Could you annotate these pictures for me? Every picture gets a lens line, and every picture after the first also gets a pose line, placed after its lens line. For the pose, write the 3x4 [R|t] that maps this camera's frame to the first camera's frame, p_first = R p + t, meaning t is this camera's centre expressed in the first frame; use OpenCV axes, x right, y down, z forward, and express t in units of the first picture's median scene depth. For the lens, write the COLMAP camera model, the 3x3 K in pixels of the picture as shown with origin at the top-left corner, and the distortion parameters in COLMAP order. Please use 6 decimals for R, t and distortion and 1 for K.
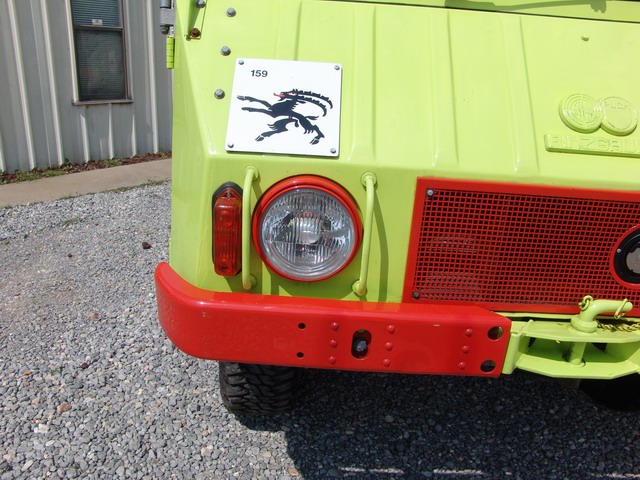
lens RADIAL K [[535.3, 0, 320.0], [0, 535.3, 240.0], [0, 0, 1]] dist [-0.154865, 0.139836]
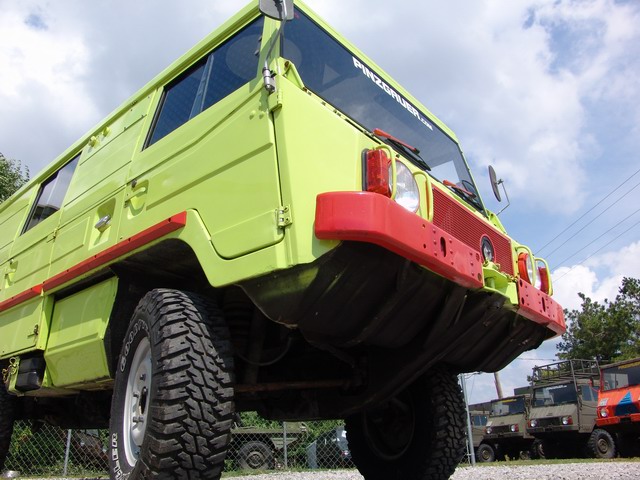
lens RADIAL K [[535.3, 0, 320.0], [0, 535.3, 240.0], [0, 0, 1]] dist [-0.154865, 0.139836]
pose [[0.657755, 0.236911, 0.715005, -1.353039], [0.297326, 0.790503, -0.535445, 0.939982], [-0.692067, 0.564781, 0.449518, 0.488710]]
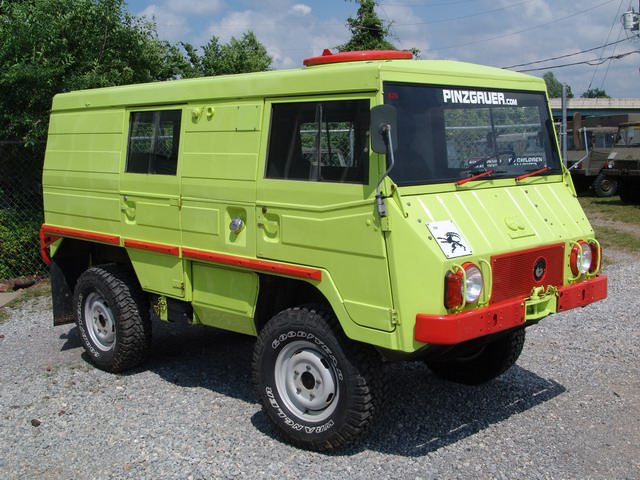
lens RADIAL K [[799.4, 0, 320.0], [0, 799.4, 240.0], [0, 0, 1]] dist [-0.018687, 0.010122]
pose [[0.712463, -0.153629, 0.684685, -3.122975], [0.292076, 0.952124, -0.090289, -0.077311], [-0.638034, 0.264308, 0.723225, -1.390514]]
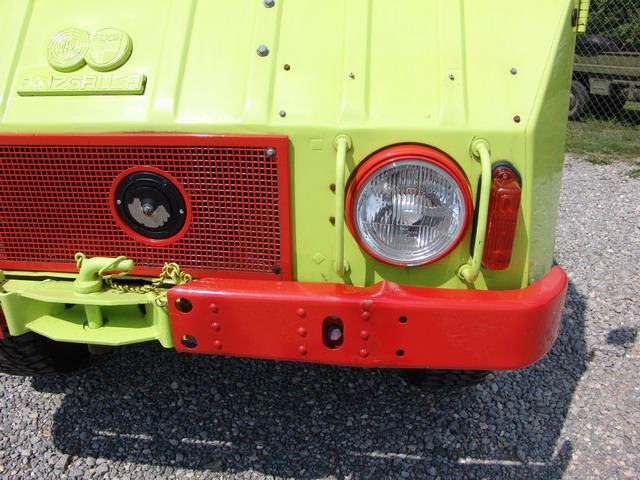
lens RADIAL K [[535.3, 0, 320.0], [0, 535.3, 240.0], [0, 0, 1]] dist [-0.154865, 0.139836]
pose [[0.993022, -0.016930, -0.116709, 1.036549], [0.022982, 0.998449, 0.050710, 0.048808], [0.115669, -0.053038, 0.991871, 0.144886]]
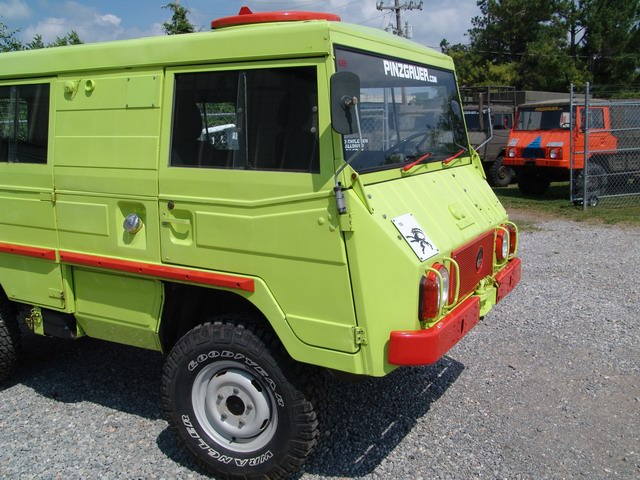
lens RADIAL K [[629.6, 0, 320.0], [0, 629.6, 240.0], [0, 0, 1]] dist [-0.109480, 0.169821]
pose [[0.490312, -0.221474, 0.842937, -2.376992], [0.338092, 0.939770, 0.050258, -0.489879], [-0.803298, 0.260348, 0.535659, -0.058488]]
